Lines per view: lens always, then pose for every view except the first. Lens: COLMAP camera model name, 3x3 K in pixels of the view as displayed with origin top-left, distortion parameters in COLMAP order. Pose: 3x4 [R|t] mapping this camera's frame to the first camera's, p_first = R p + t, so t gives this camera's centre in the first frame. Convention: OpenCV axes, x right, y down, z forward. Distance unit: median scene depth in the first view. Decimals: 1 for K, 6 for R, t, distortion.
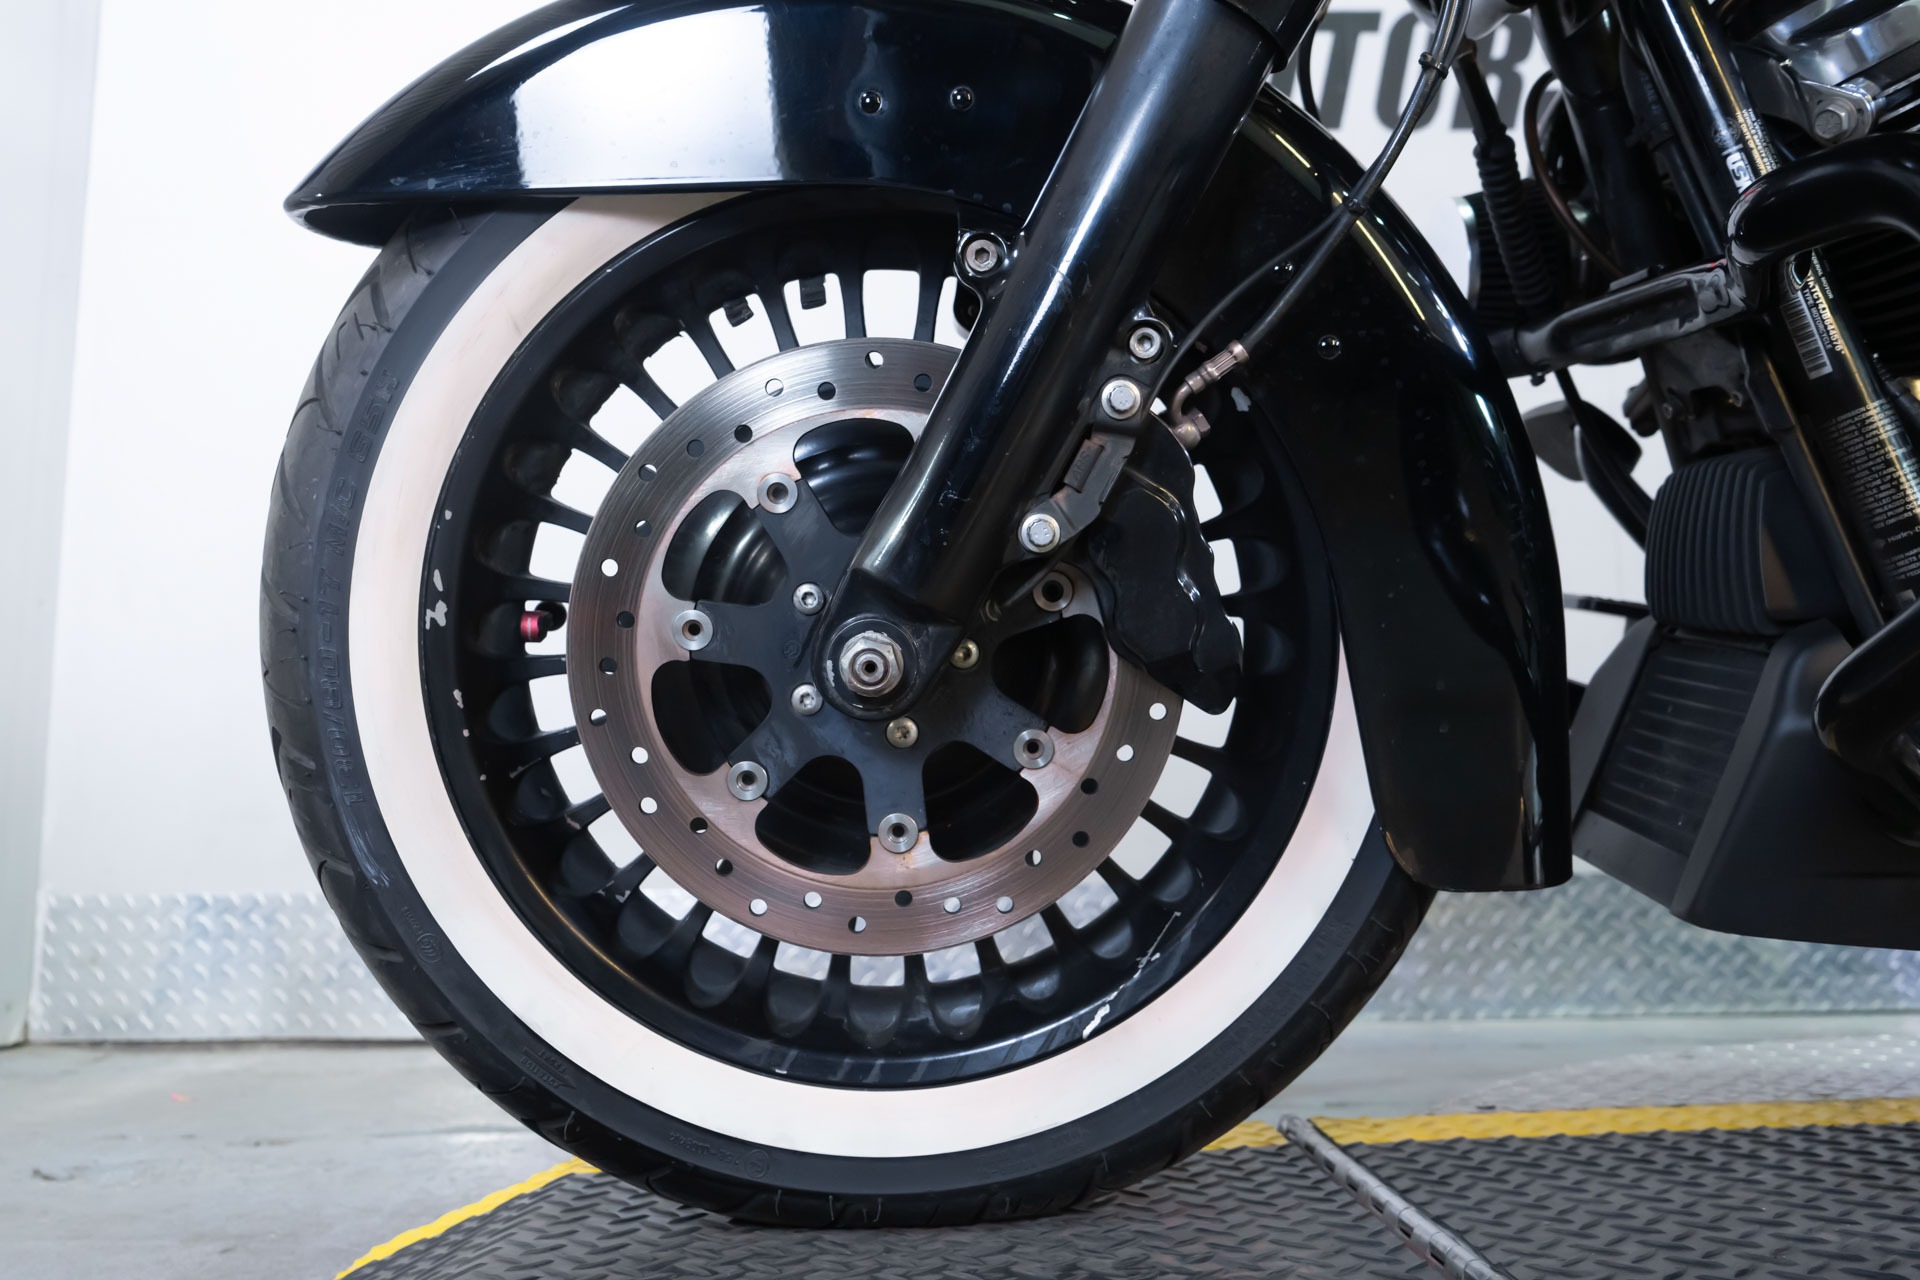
lens RADIAL K [[1640.2, 0, 955.4], [0, 1640.2, 618.4], [0, 0, 1]] dist [0.006709, -0.013448]
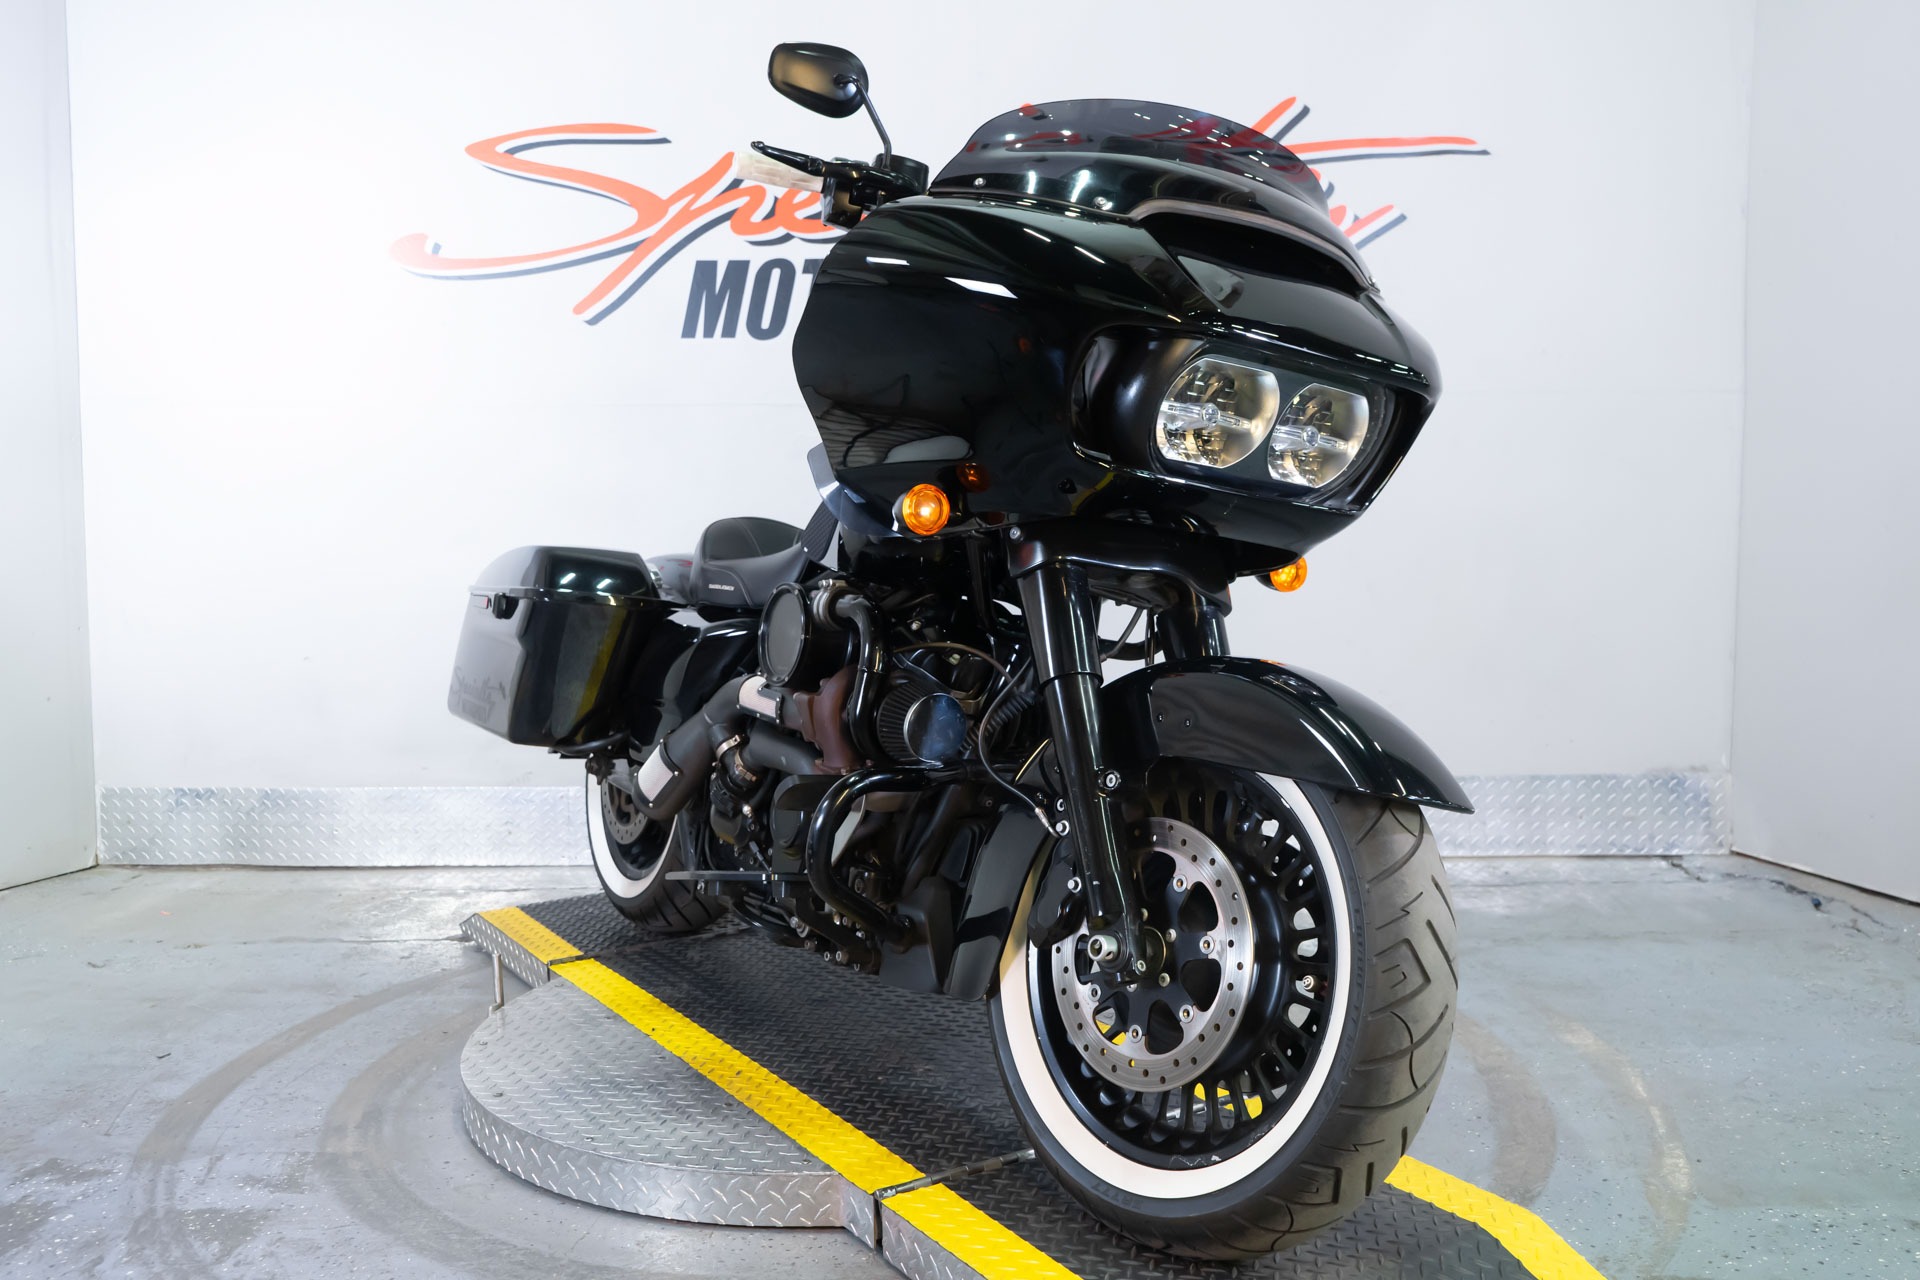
lens RADIAL K [[1640.2, 0, 961.9], [0, 1640.2, 641.4], [0, 0, 1]] dist [0.006709, -0.013448]
pose [[0.998750, 0.005566, -0.049674, 0.499405], [0.005188, 0.976873, 0.213759, -0.379446], [0.049714, -0.213750, 0.975623, -0.705790]]
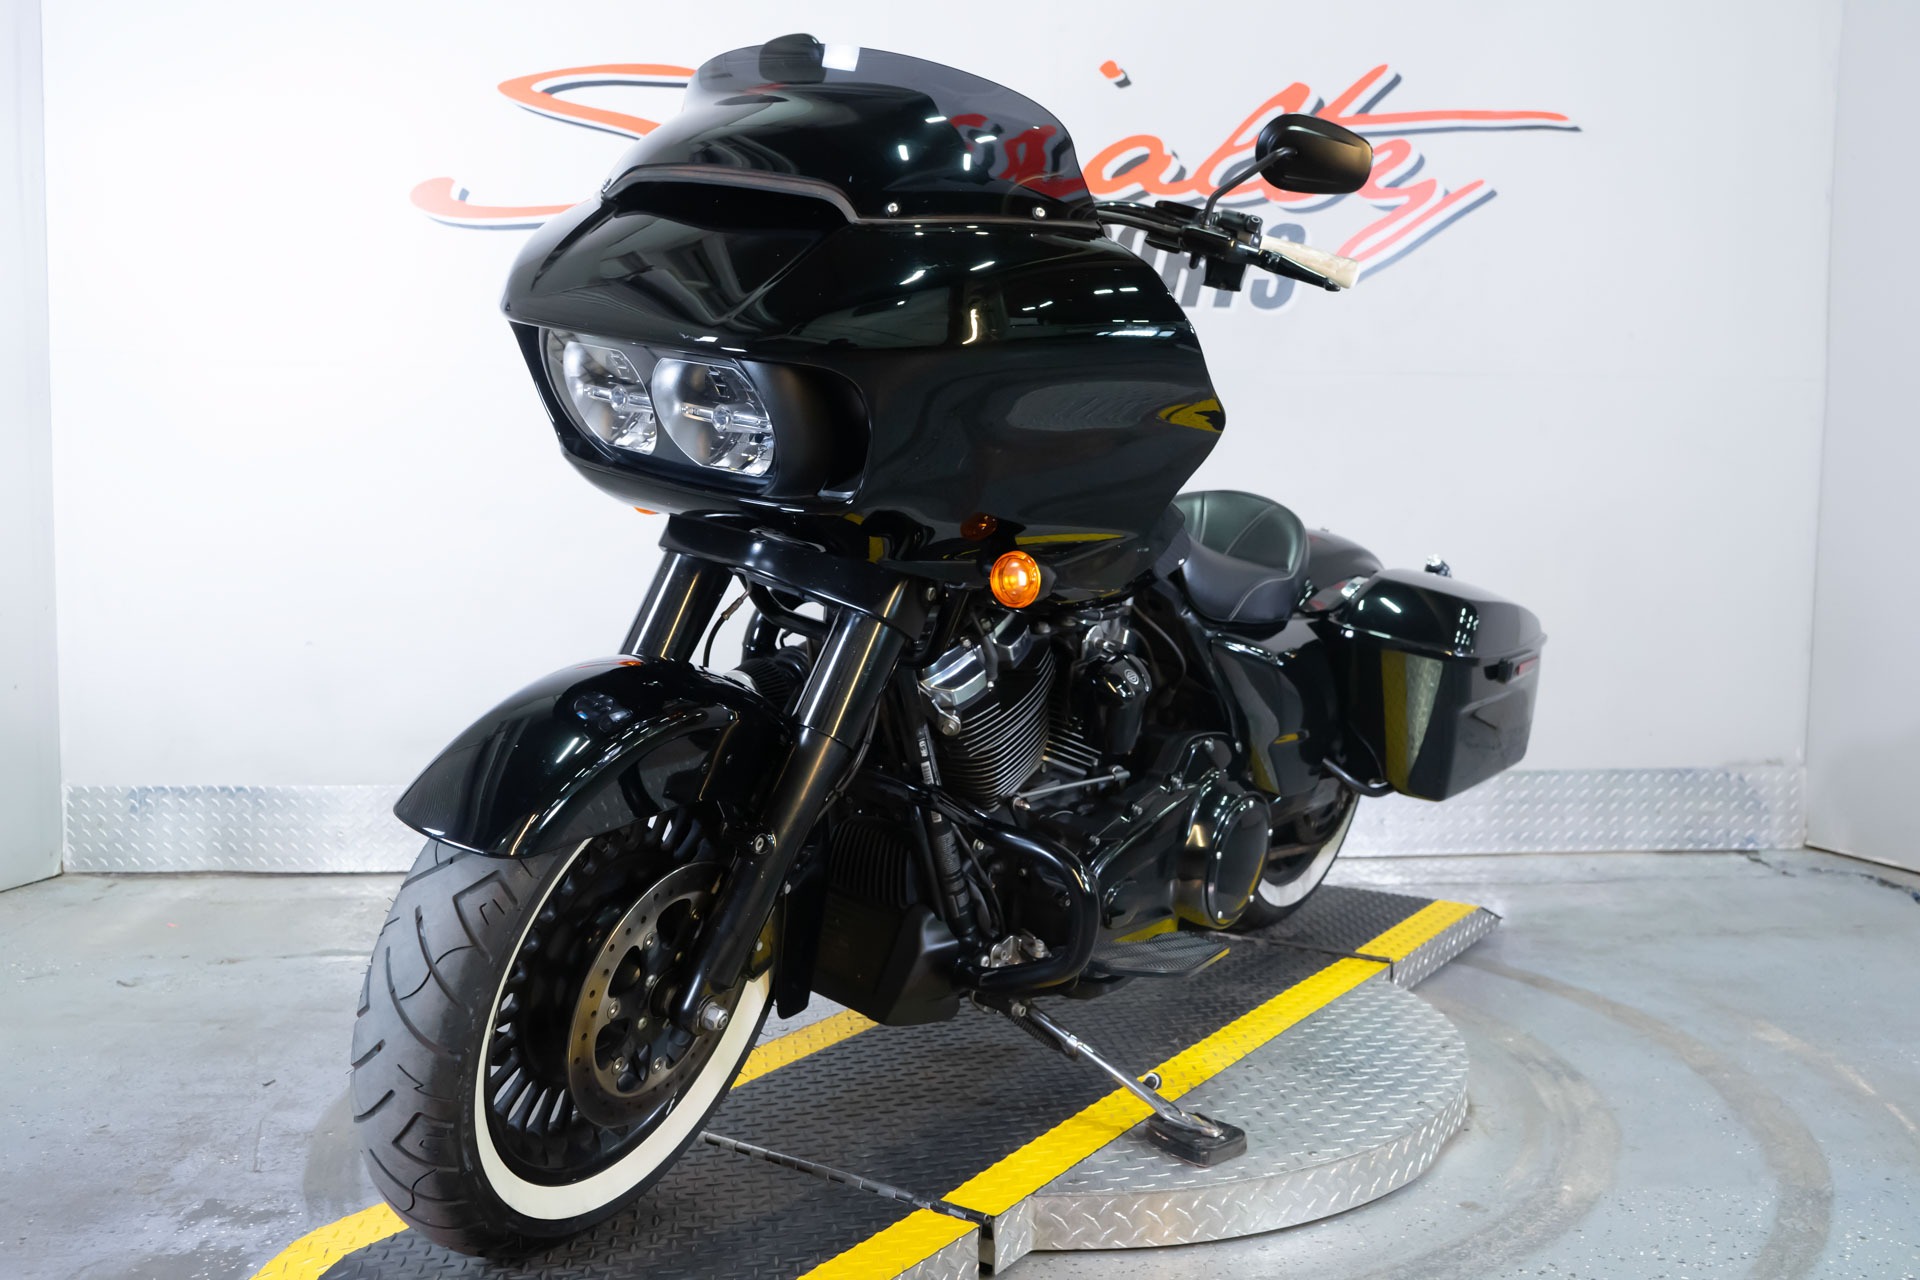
lens RADIAL K [[1730.6, 0, 961.7], [0, 1730.6, 642.9], [0, 0, 1]] dist [0.002328, 0.005866]
pose [[0.998706, 0.011049, 0.049642, 0.251825], [-0.021698, 0.975387, 0.219428, -0.372304], [-0.045996, -0.220221, 0.974365, -0.696837]]
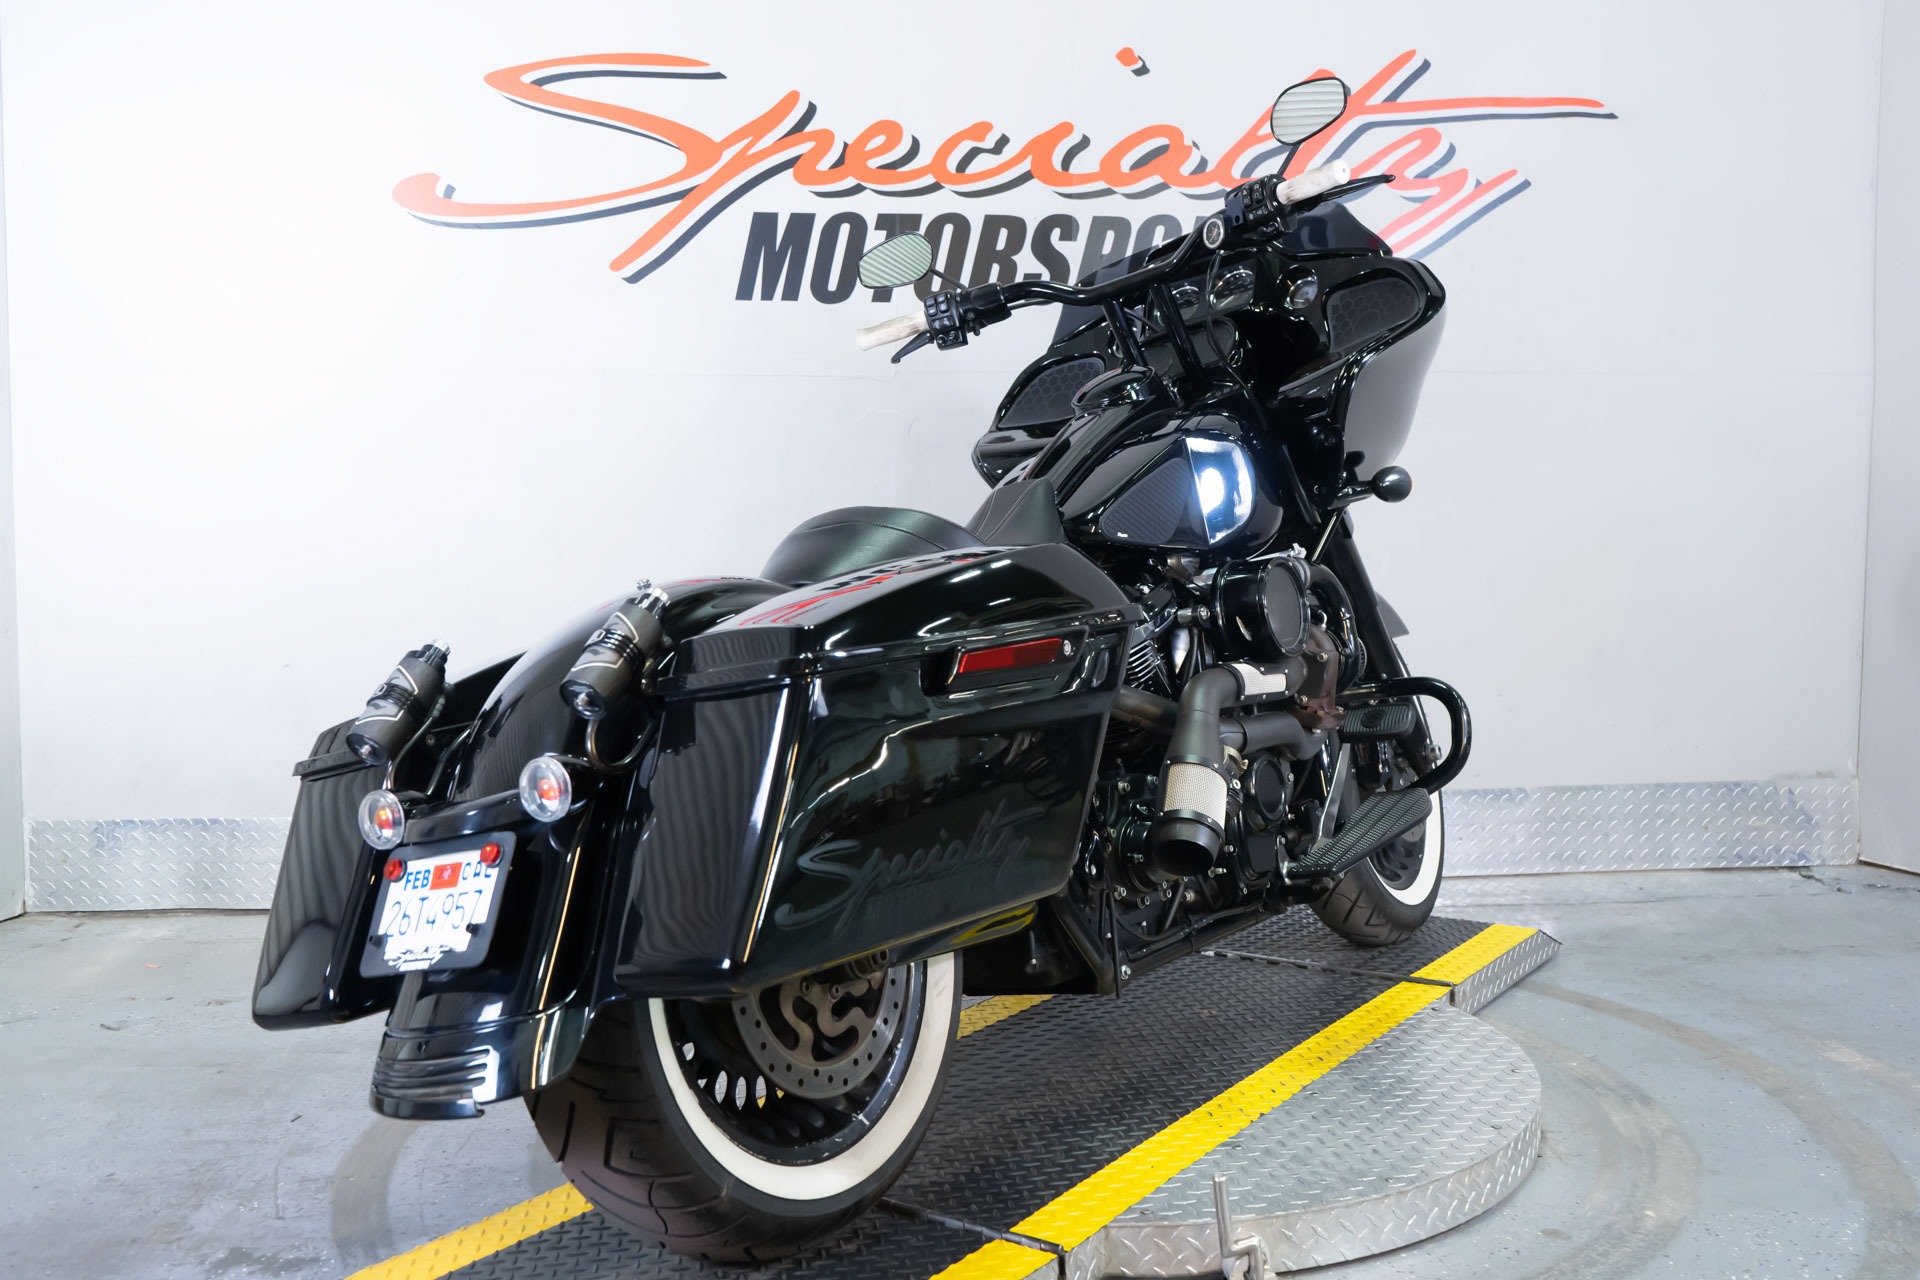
lens RADIAL K [[1847.8, 0, 960.5], [0, 1847.8, 644.9], [0, 0, 1]] dist [0.006636, 0.000000]
pose [[0.997739, 0.001351, 0.067189, 0.202880], [-0.015481, 0.977529, 0.210232, -0.374441], [-0.065395, -0.210797, 0.975340, -0.721651]]
